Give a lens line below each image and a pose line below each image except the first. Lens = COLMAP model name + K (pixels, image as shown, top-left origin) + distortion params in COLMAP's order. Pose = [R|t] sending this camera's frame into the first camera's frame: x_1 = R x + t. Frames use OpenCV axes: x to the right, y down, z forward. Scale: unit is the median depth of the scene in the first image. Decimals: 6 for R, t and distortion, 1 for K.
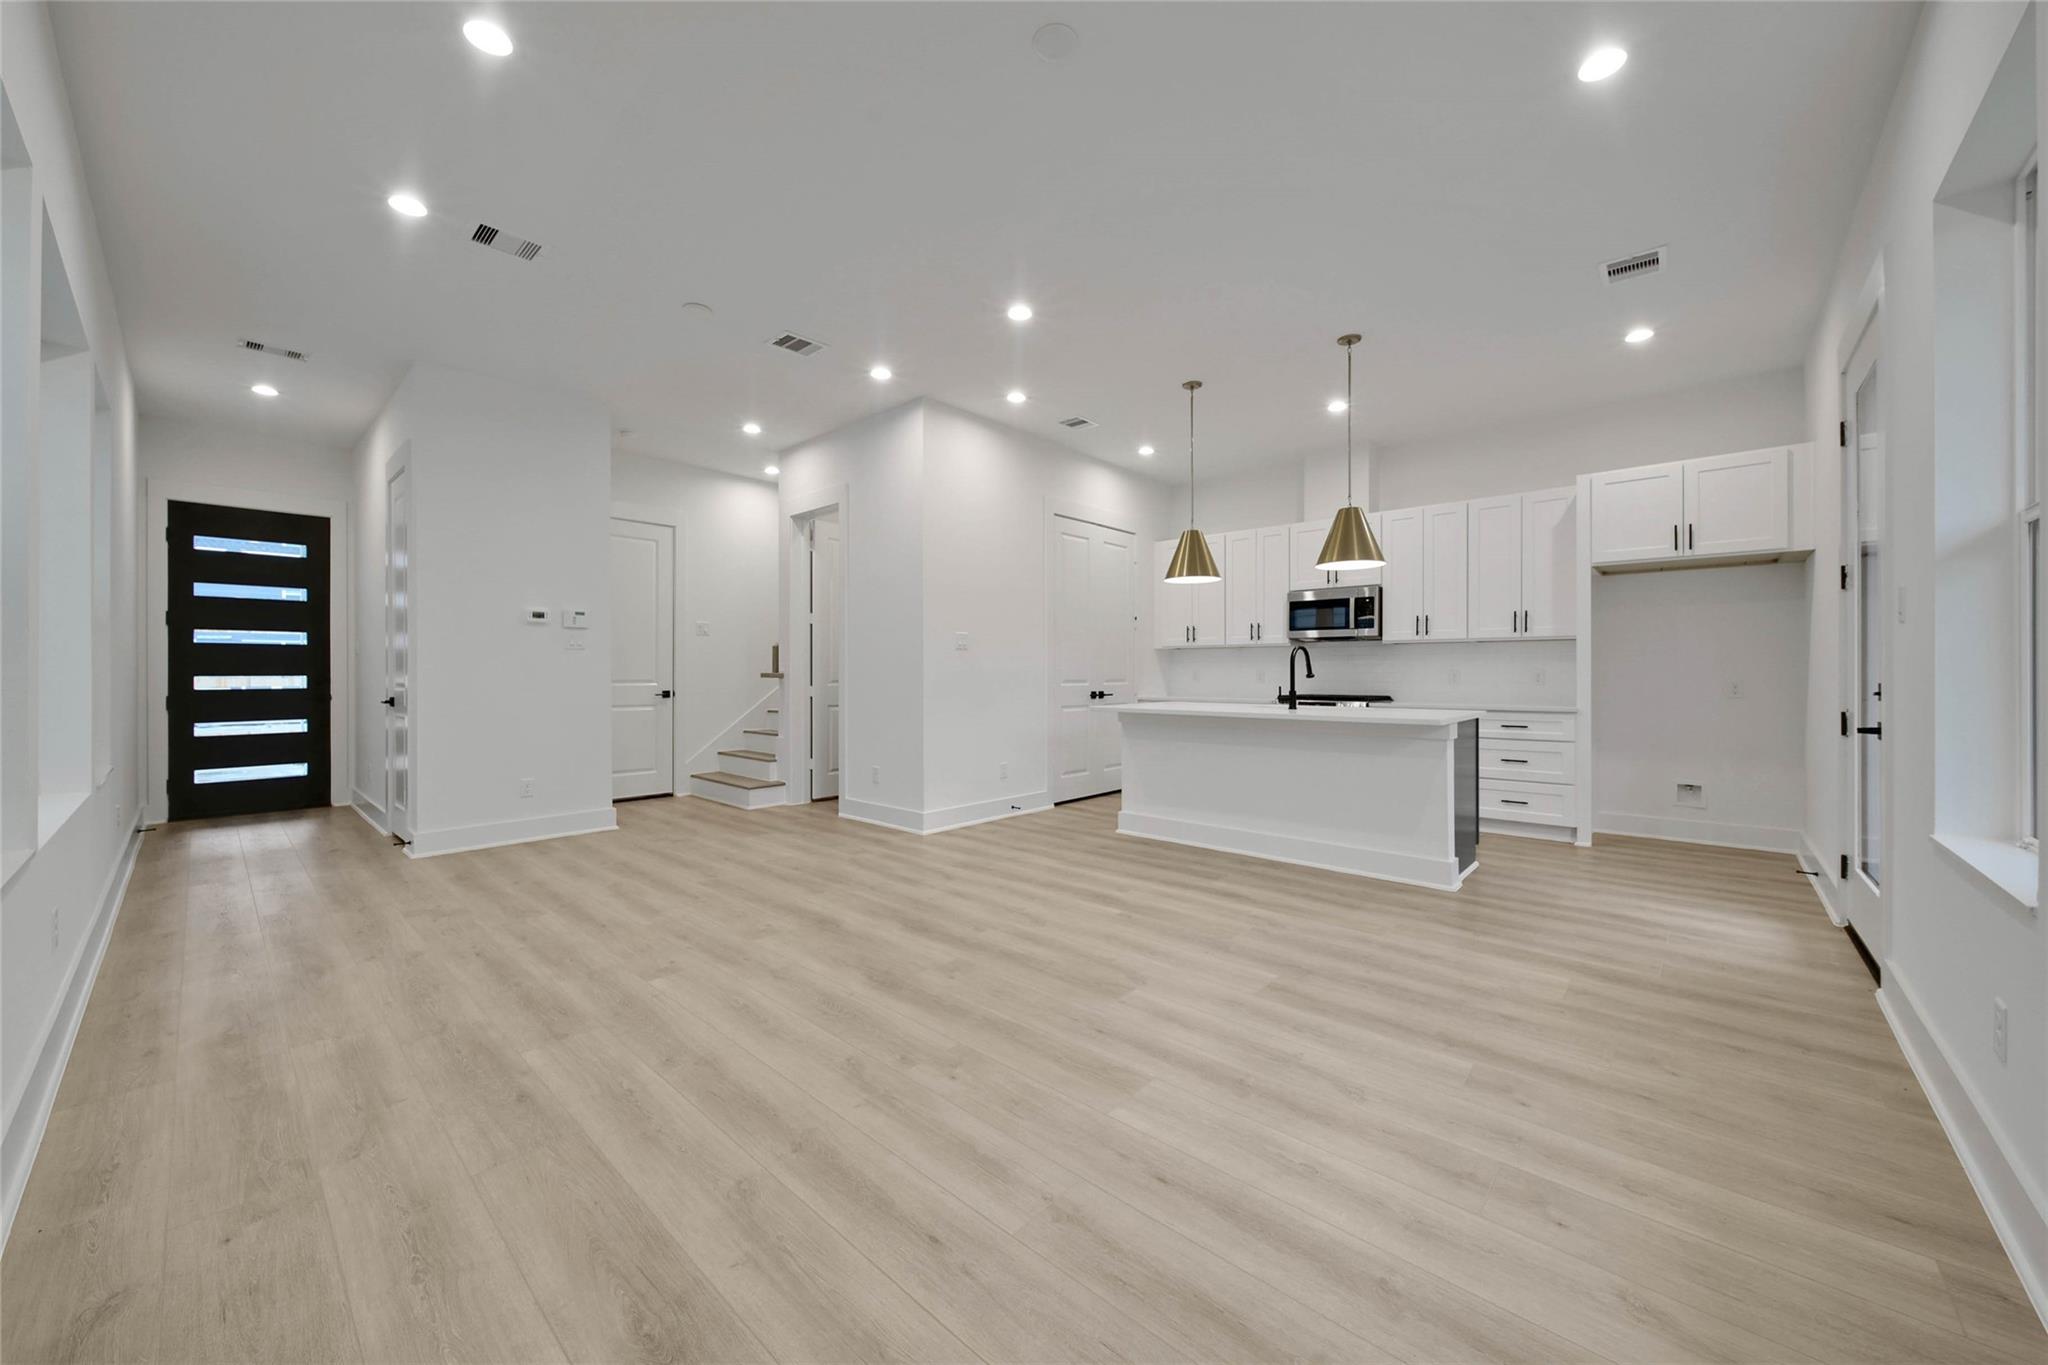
lens RADIAL K [[749.1, 0, 1044.3], [0, 749.1, 674.5], [0, 0, 1]] dist [-0.003439, -0.000037]
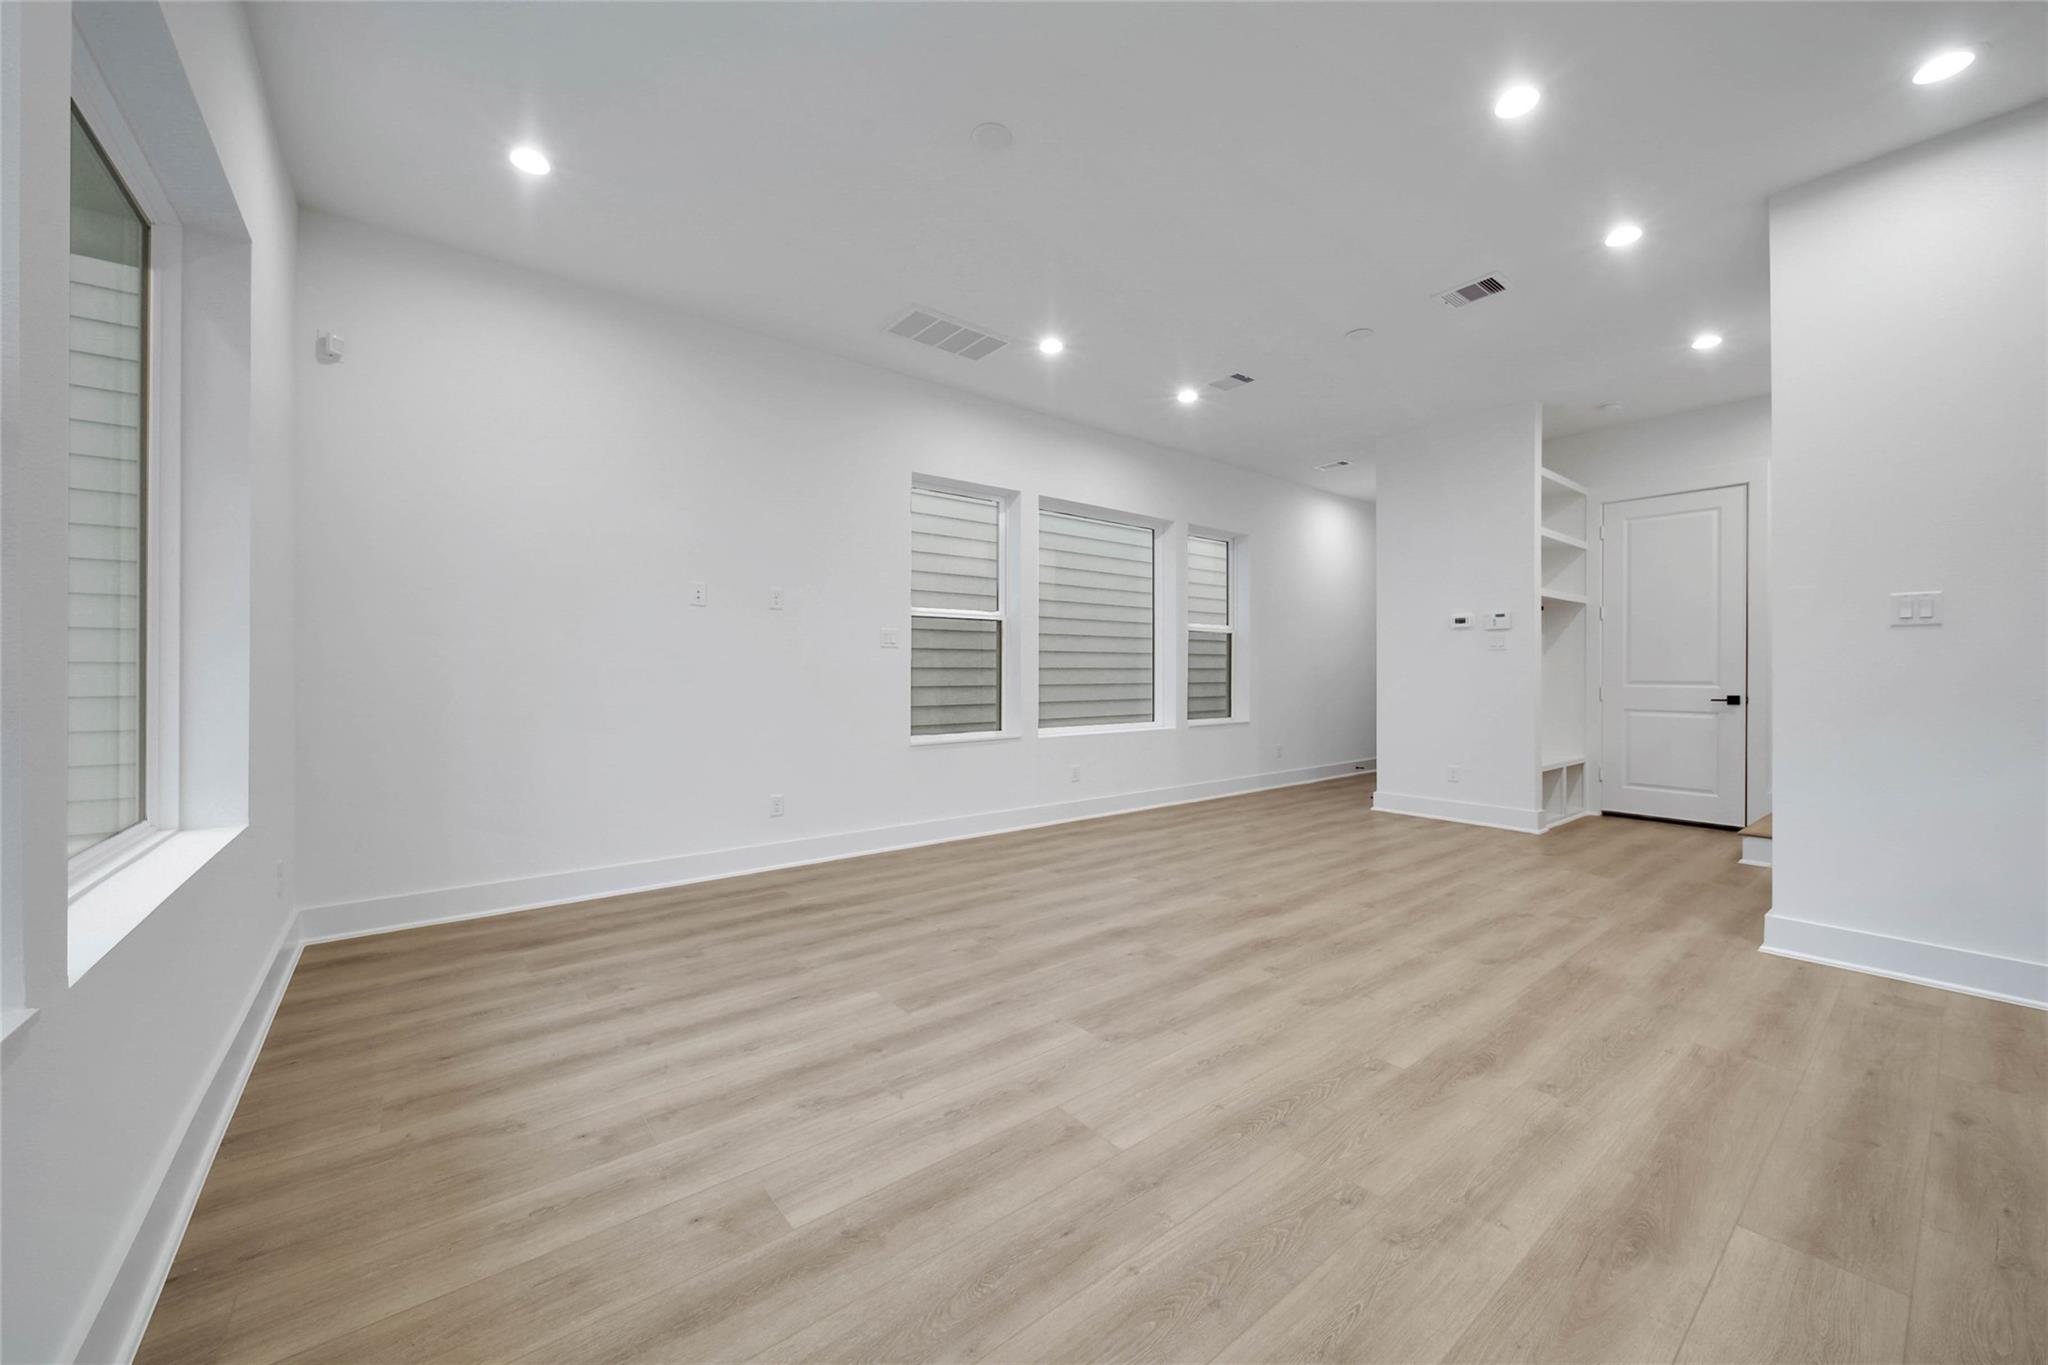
lens RADIAL K [[749.1, 0, 1017.7], [0, 749.1, 655.4], [0, 0, 1]] dist [-0.003439, -0.000037]
pose [[-0.181476, -0.022895, -0.983129, 0.482463], [-0.006979, 0.999734, -0.021994, 0.003739], [0.983371, 0.002869, -0.181588, 0.523250]]
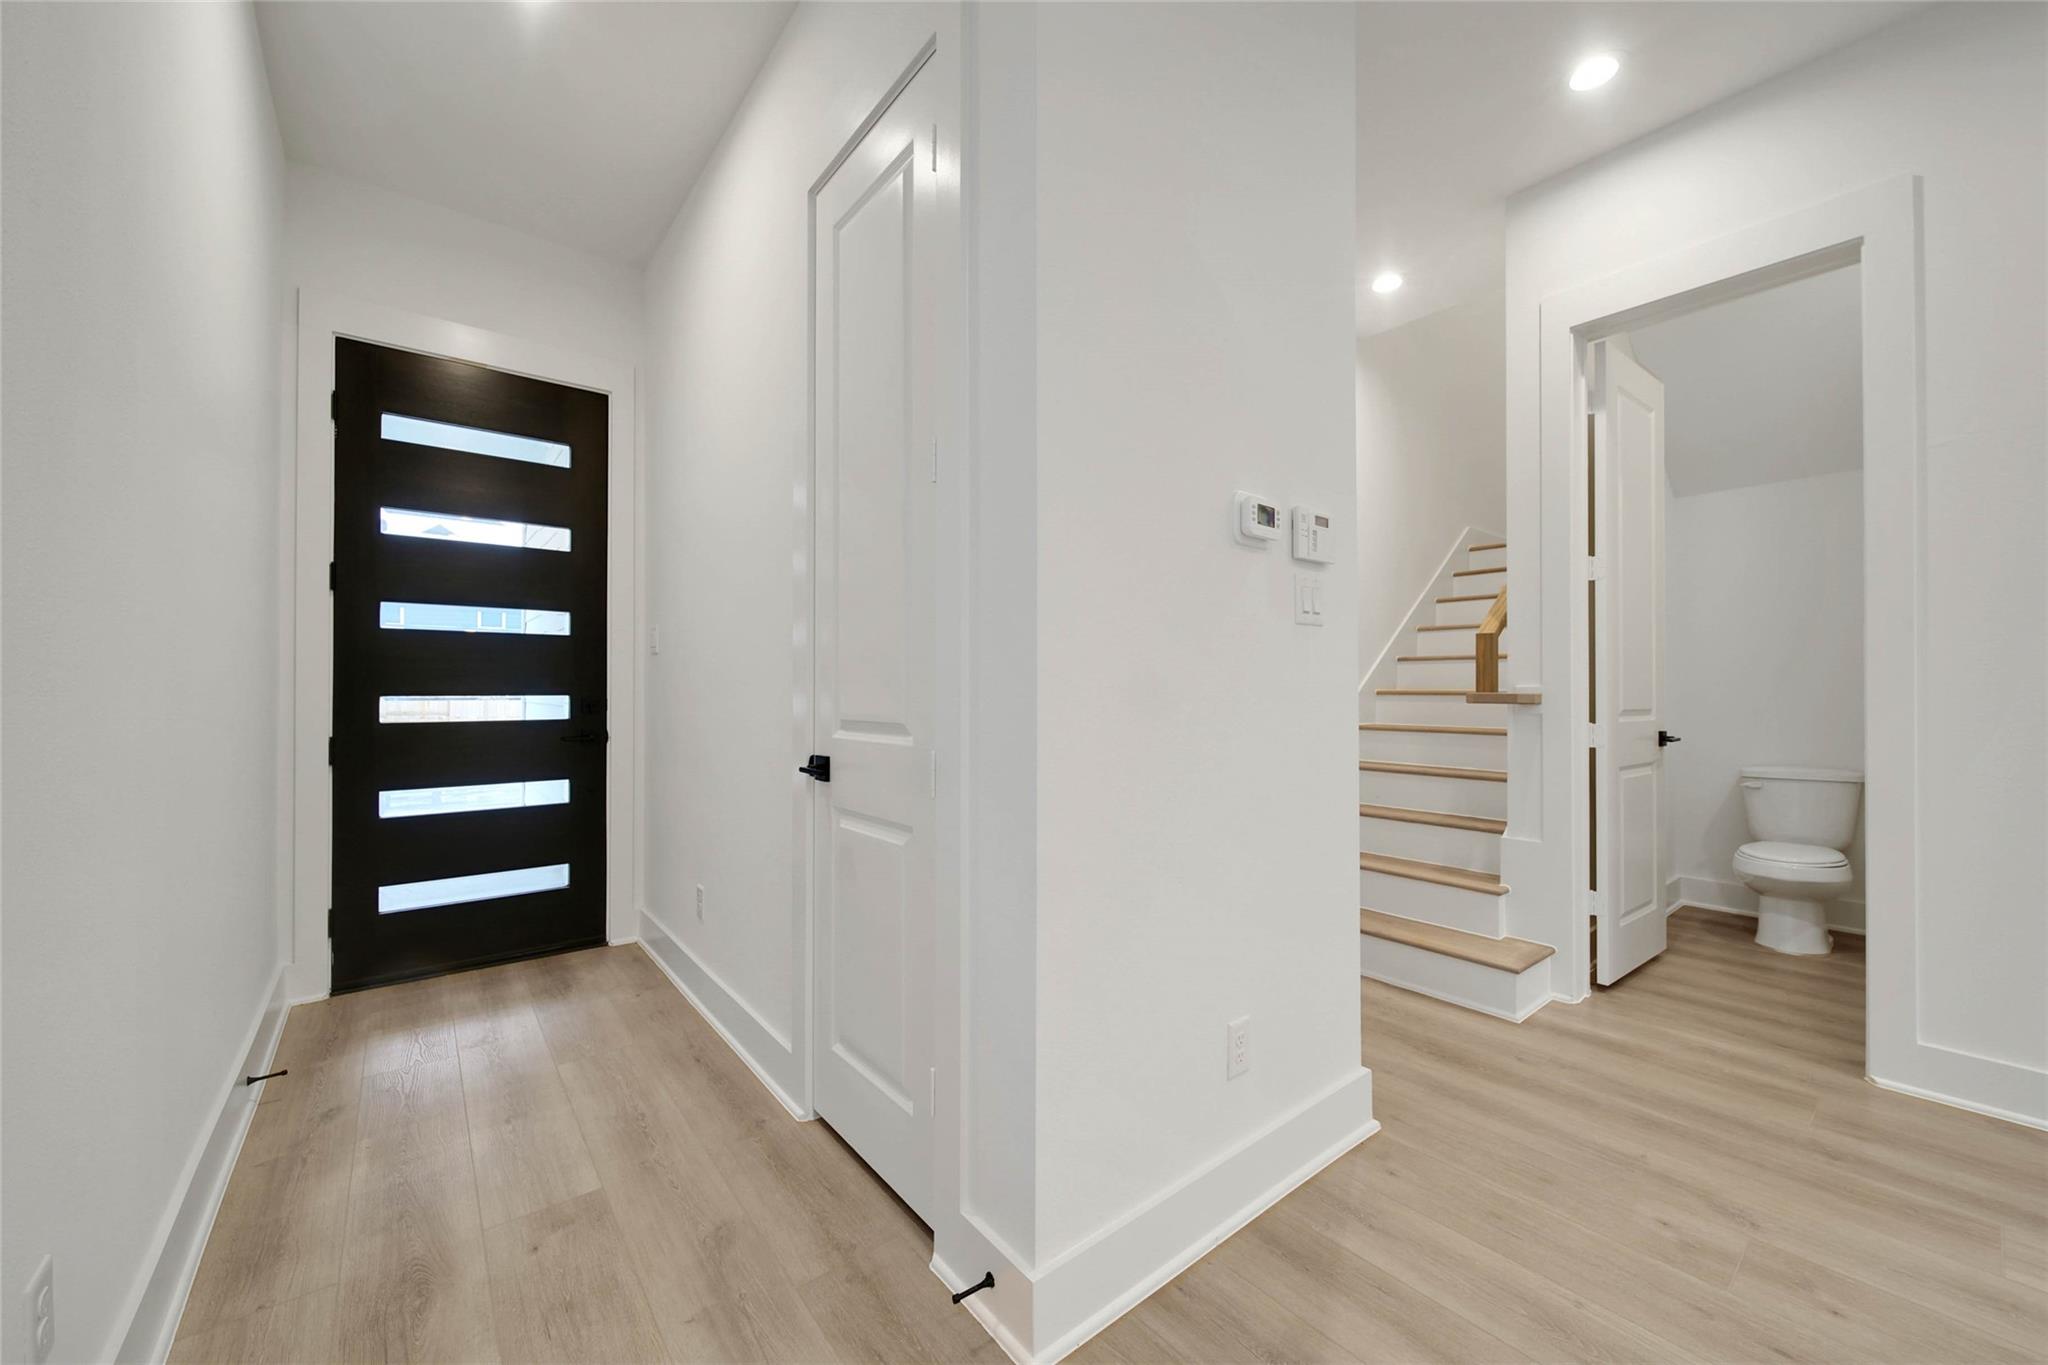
lens RADIAL K [[761.0, 0, 1021.8], [0, 761.0, 690.4], [0, 0, 1]] dist [0.008222, -0.002459]
pose [[0.985711, 0.002237, -0.168431, -0.678077], [-0.003340, 0.999975, -0.006265, 0.000112], [0.168413, 0.006738, 0.985694, 0.610364]]
